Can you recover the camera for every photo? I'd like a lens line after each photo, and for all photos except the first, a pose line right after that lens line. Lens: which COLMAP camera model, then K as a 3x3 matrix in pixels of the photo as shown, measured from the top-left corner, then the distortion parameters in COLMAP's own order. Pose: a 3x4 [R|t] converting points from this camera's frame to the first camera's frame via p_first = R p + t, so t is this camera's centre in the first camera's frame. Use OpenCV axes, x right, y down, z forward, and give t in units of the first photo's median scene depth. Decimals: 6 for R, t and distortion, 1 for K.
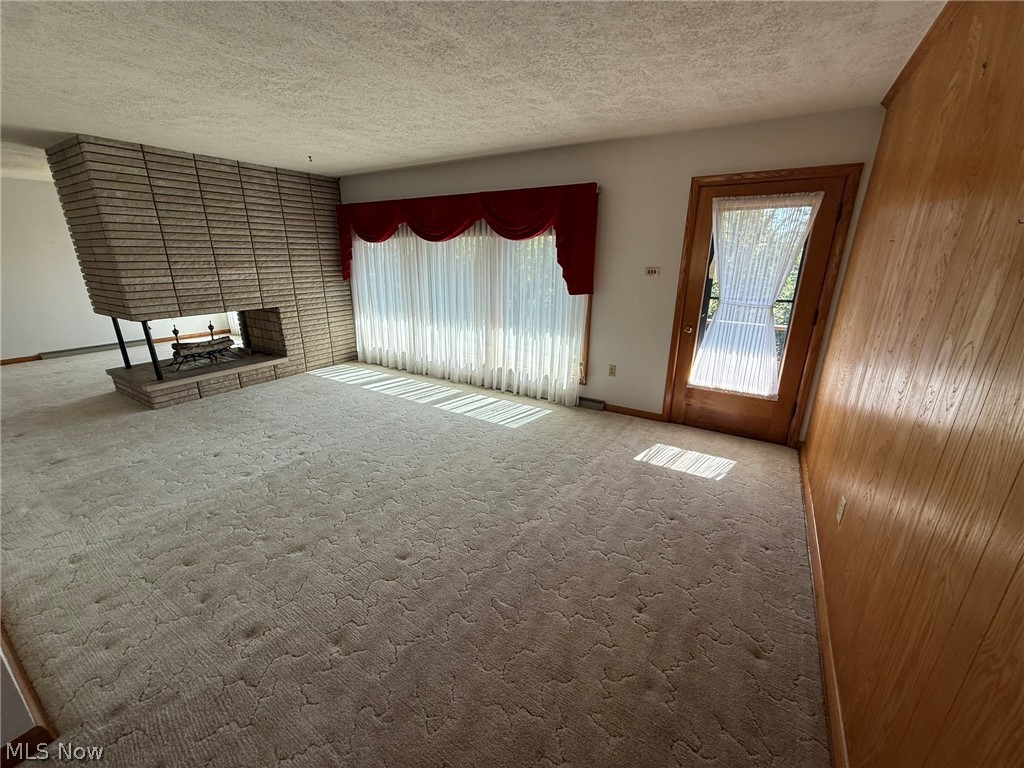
lens RADIAL K [[406.4, 0, 508.5], [0, 406.4, 383.9], [0, 0, 1]] dist [0.000090, -0.000174]
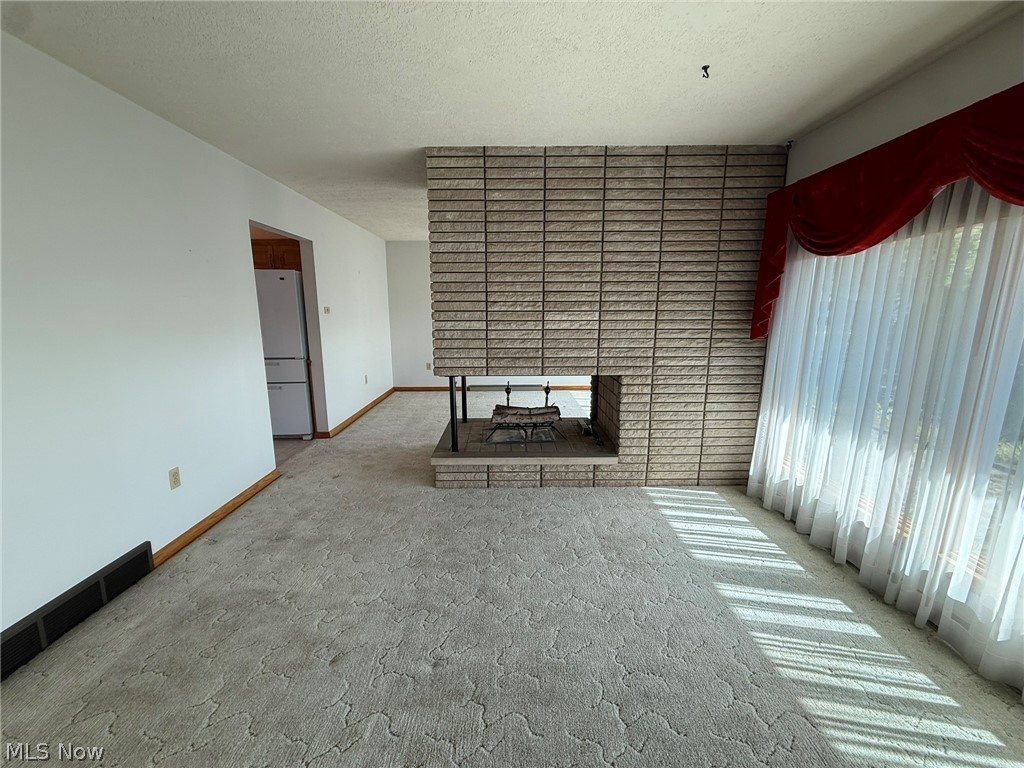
lens RADIAL K [[406.4, 0, 511.5], [0, 406.4, 384.6], [0, 0, 1]] dist [0.000090, -0.000174]
pose [[0.539635, 0.145876, -0.829165, -0.165210], [-0.250559, 0.968074, 0.007246, -0.155422], [0.803750, 0.203845, 0.558957, 0.592026]]
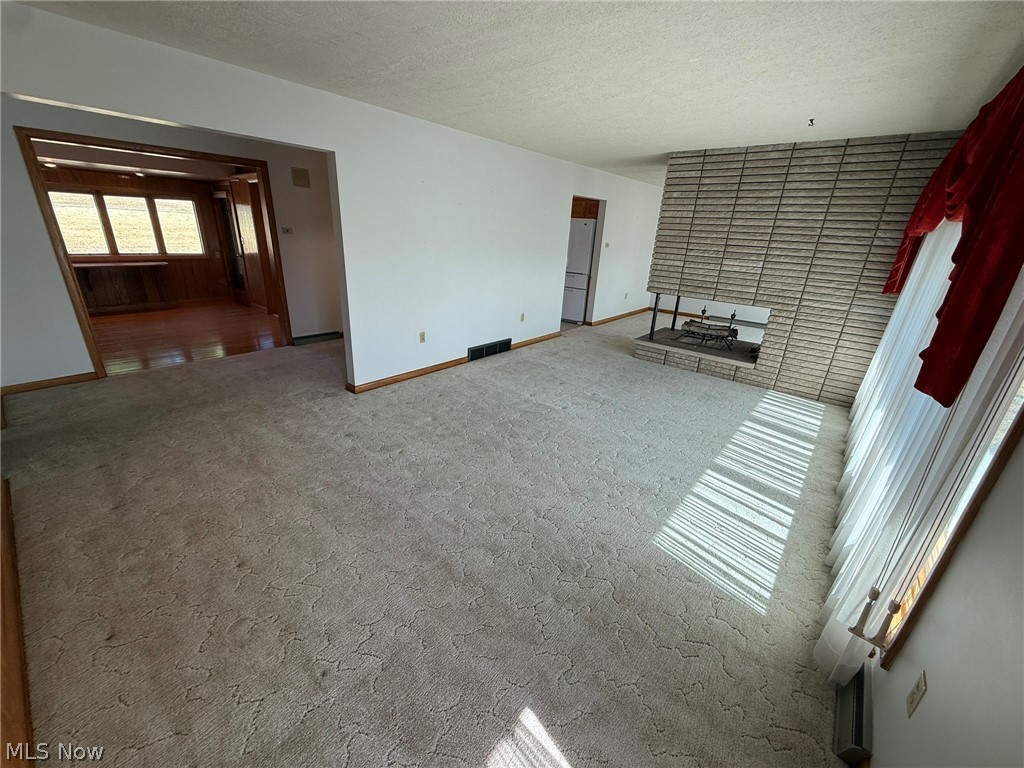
lens RADIAL K [[406.4, 0, 510.3], [0, 406.4, 383.4], [0, 0, 1]] dist [0.000090, -0.000174]
pose [[-0.137264, 0.339802, -0.930426, 0.426791], [-0.347511, 0.863093, 0.366478, -0.195683], [0.927575, 0.373638, -0.000387, 0.601972]]
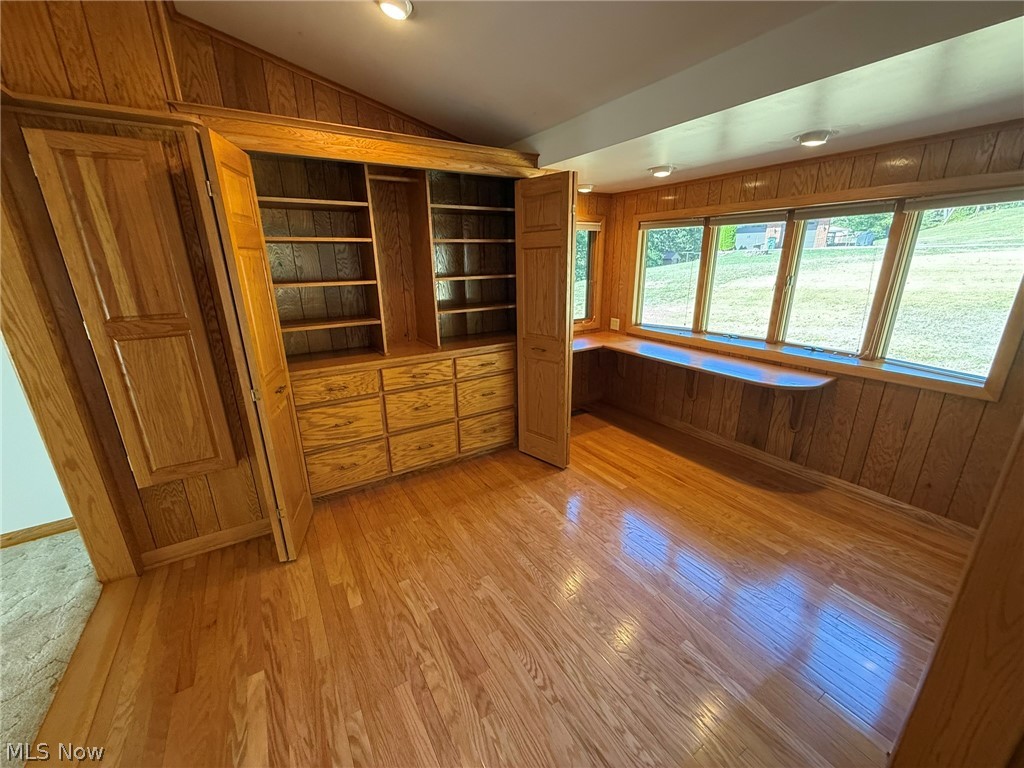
lens RADIAL K [[406.4, 0, 509.3], [0, 406.4, 383.0], [0, 0, 1]] dist [0.000090, -0.000174]
pose [[-0.897025, -0.122622, 0.424629, -0.977315], [0.144521, 0.826554, 0.543987, 0.081209], [-0.417684, 0.549338, -0.723718, -0.270150]]
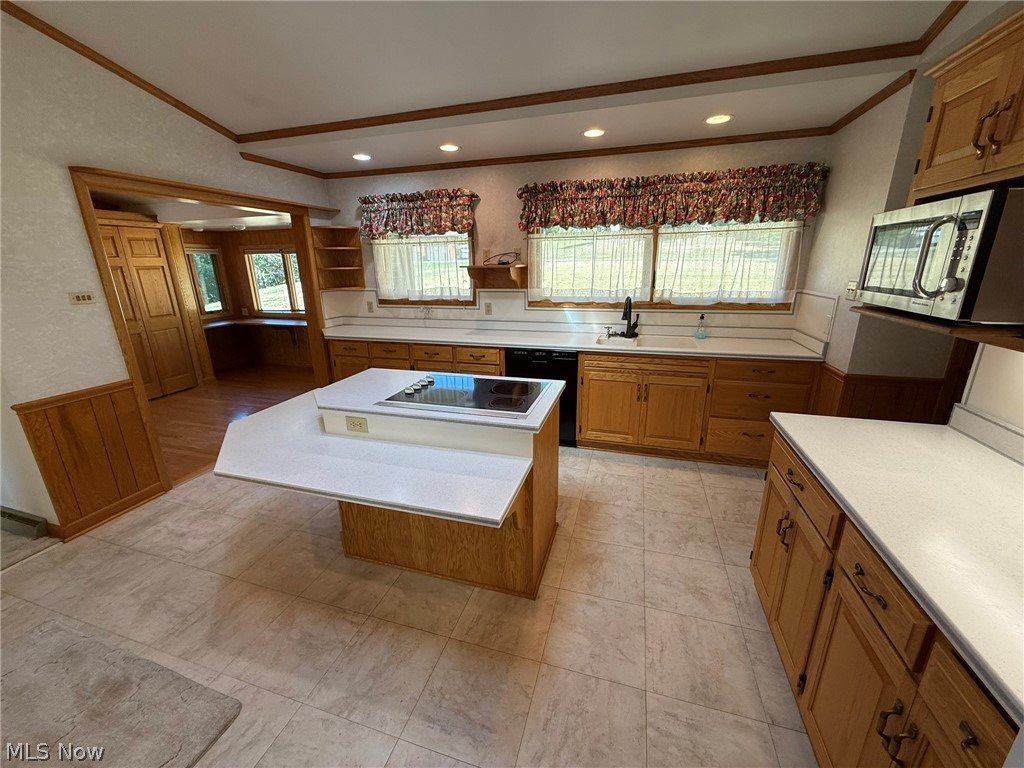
lens RADIAL K [[406.4, 0, 510.1], [0, 406.4, 384.1], [0, 0, 1]] dist [0.000090, -0.000174]
pose [[-0.966895, 0.082428, -0.241495, -1.385835], [-0.067181, 0.830775, 0.552540, -0.187394], [0.246173, 0.550472, -0.797734, 0.545093]]
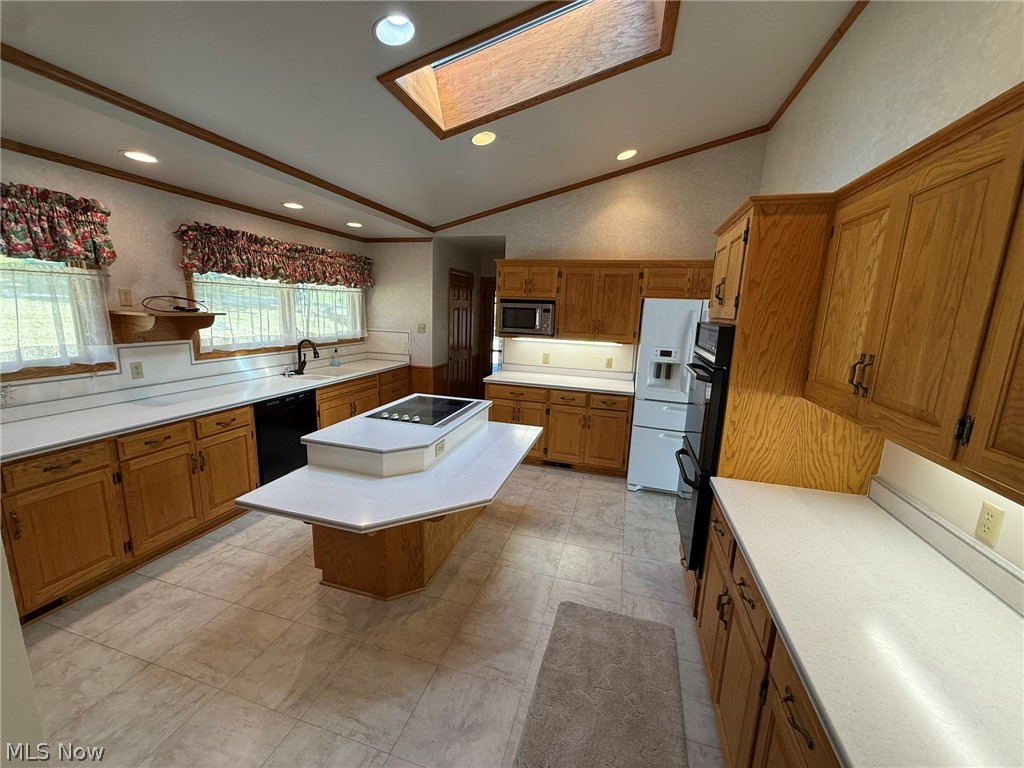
lens RADIAL K [[406.4, 0, 510.2], [0, 406.4, 384.2], [0, 0, 1]] dist [0.000090, -0.000174]
pose [[0.270307, 0.181870, -0.945440, -0.733587], [-0.324325, 0.941802, 0.088444, -0.037339], [0.906503, 0.282723, 0.313561, 0.006757]]
